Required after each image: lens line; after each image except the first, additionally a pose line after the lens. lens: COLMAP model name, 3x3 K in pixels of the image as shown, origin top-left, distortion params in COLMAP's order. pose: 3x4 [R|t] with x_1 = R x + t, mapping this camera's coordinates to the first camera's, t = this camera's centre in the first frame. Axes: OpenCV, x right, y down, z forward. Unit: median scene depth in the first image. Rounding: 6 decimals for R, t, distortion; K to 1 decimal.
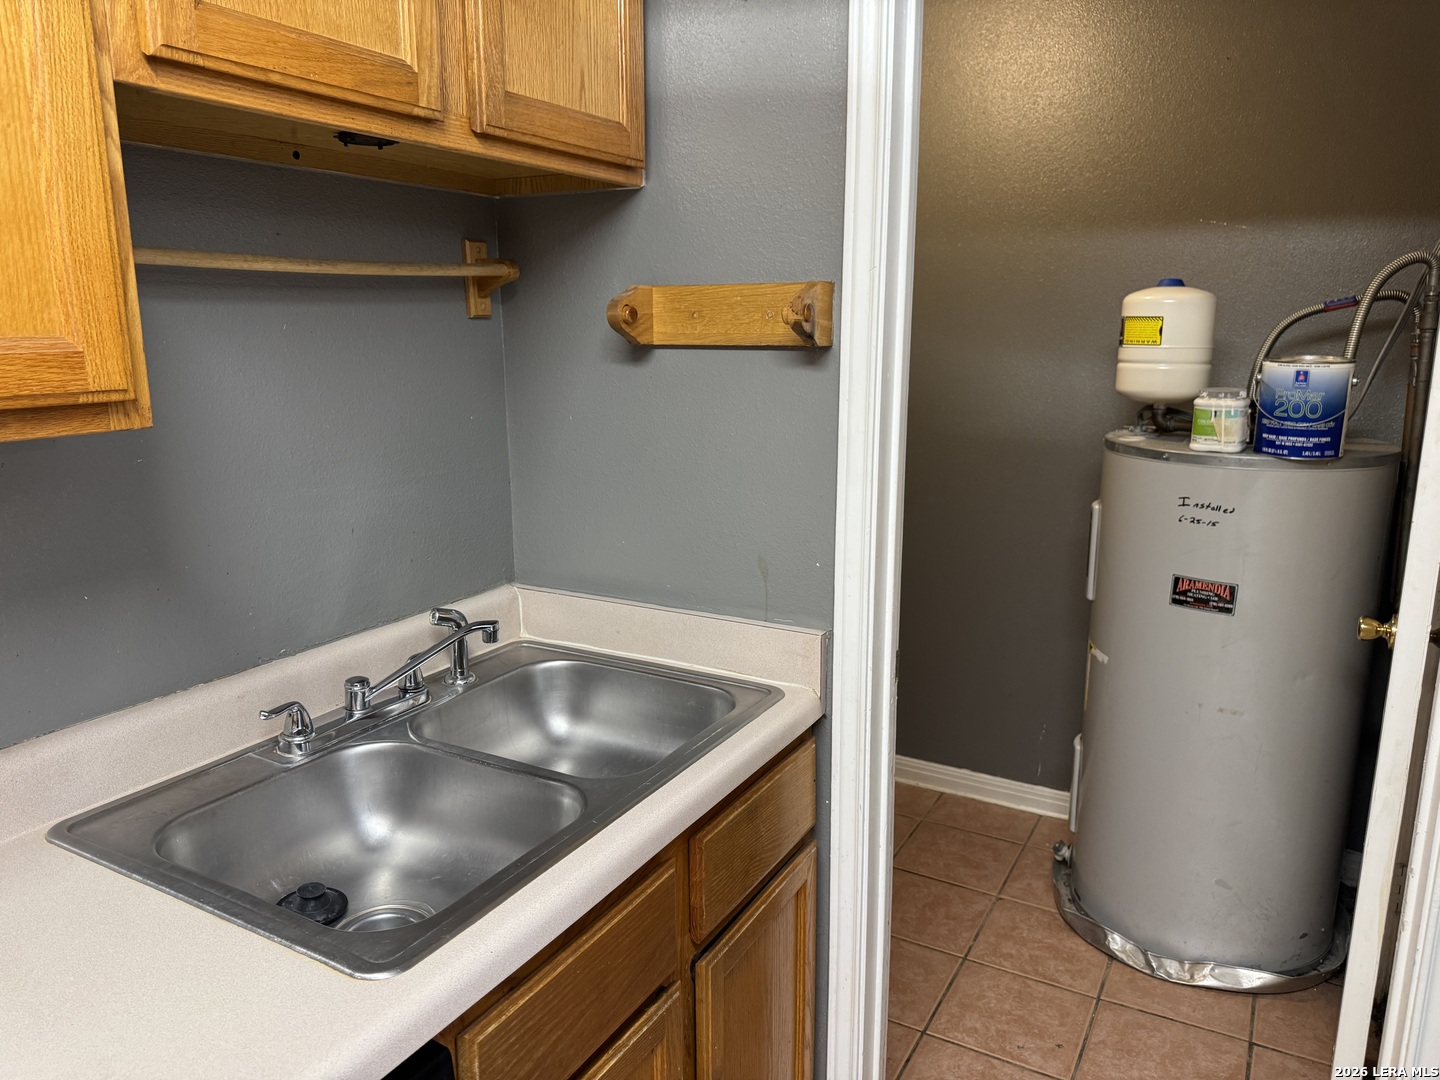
lens RADIAL K [[1018.3, 0, 716.5], [0, 1018.3, 535.5], [0, 0, 1]] dist [0.051259, -0.046944]
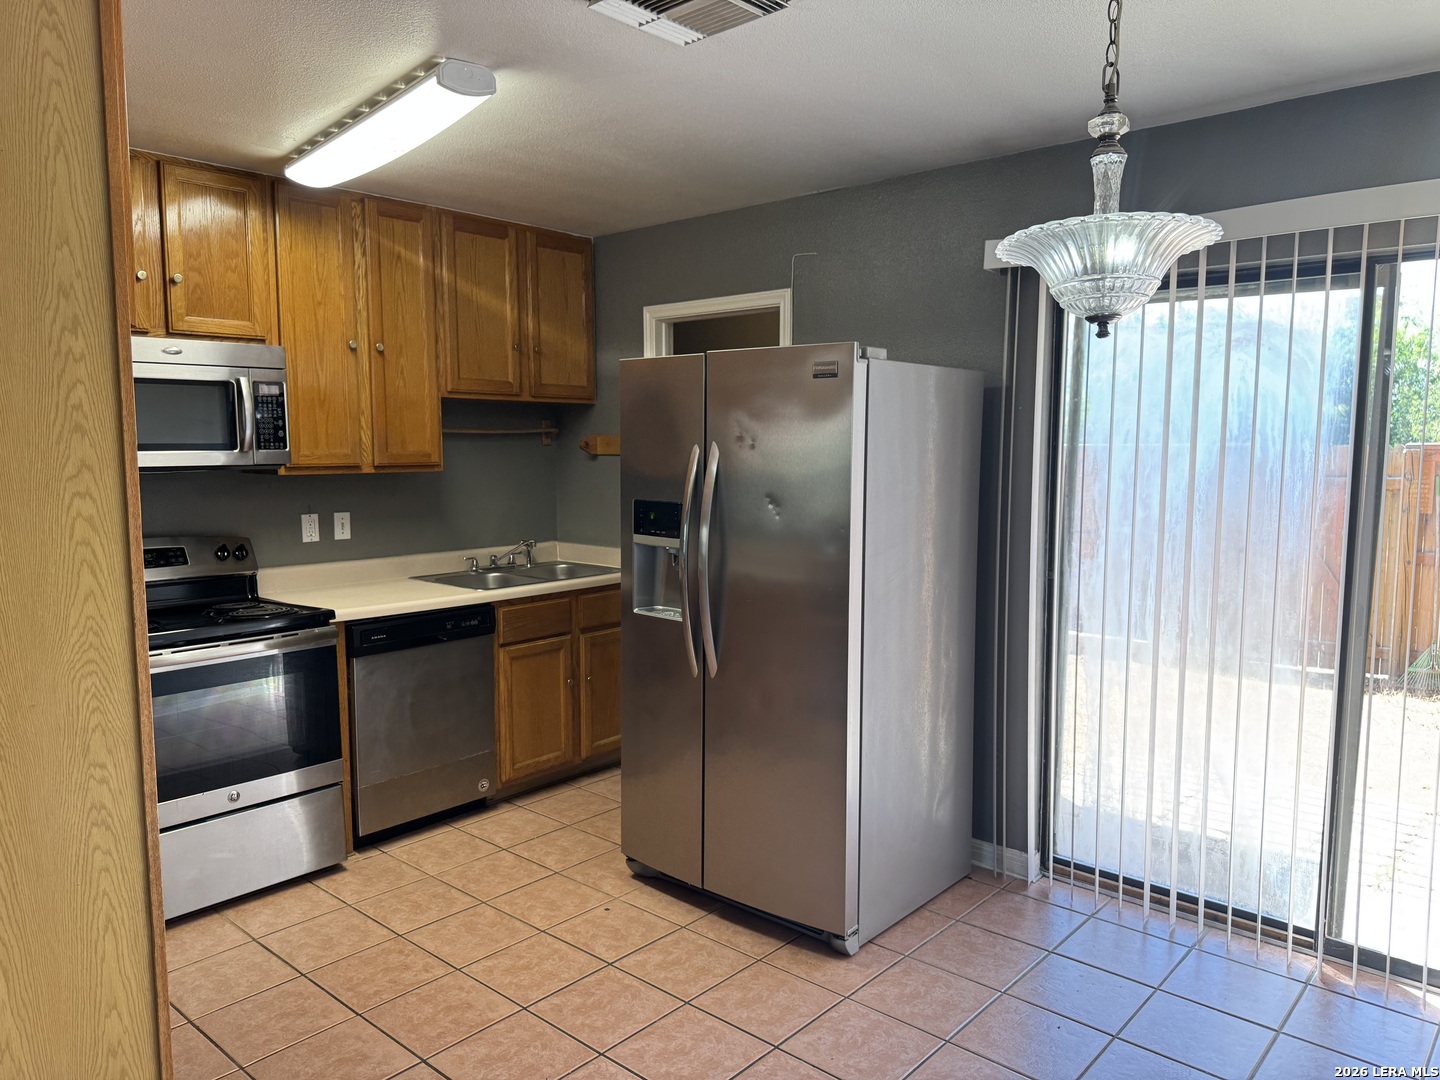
lens RADIAL K [[1018.3, 0, 719.5], [0, 1018.3, 542.2], [0, 0, 1]] dist [0.051259, -0.046944]
pose [[0.974816, 0.023260, -0.221796, 0.762075], [-0.047266, 0.993500, -0.103551, 0.285980], [0.217946, 0.111427, 0.969579, -1.420282]]
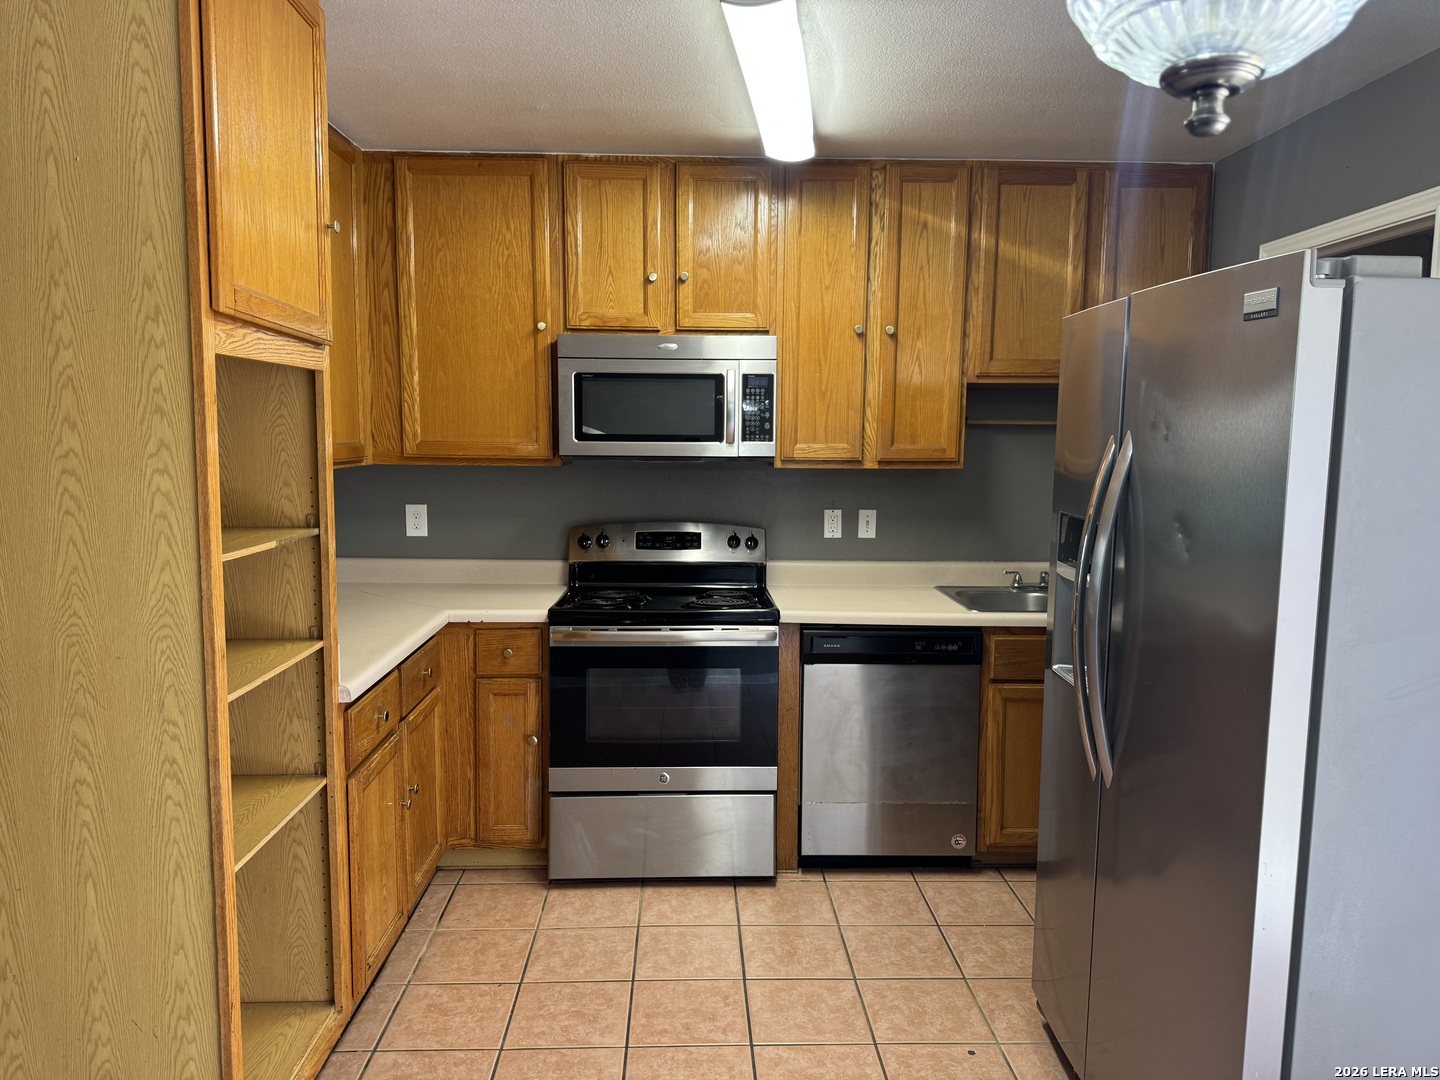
lens RADIAL K [[1018.3, 0, 718.6], [0, 1018.3, 542.6], [0, 0, 1]] dist [0.051259, -0.046944]
pose [[0.509147, 0.094505, -0.855476, 1.083305], [-0.186563, 0.982440, -0.002505, 0.163982], [0.840217, 0.160875, 0.517837, -0.803987]]
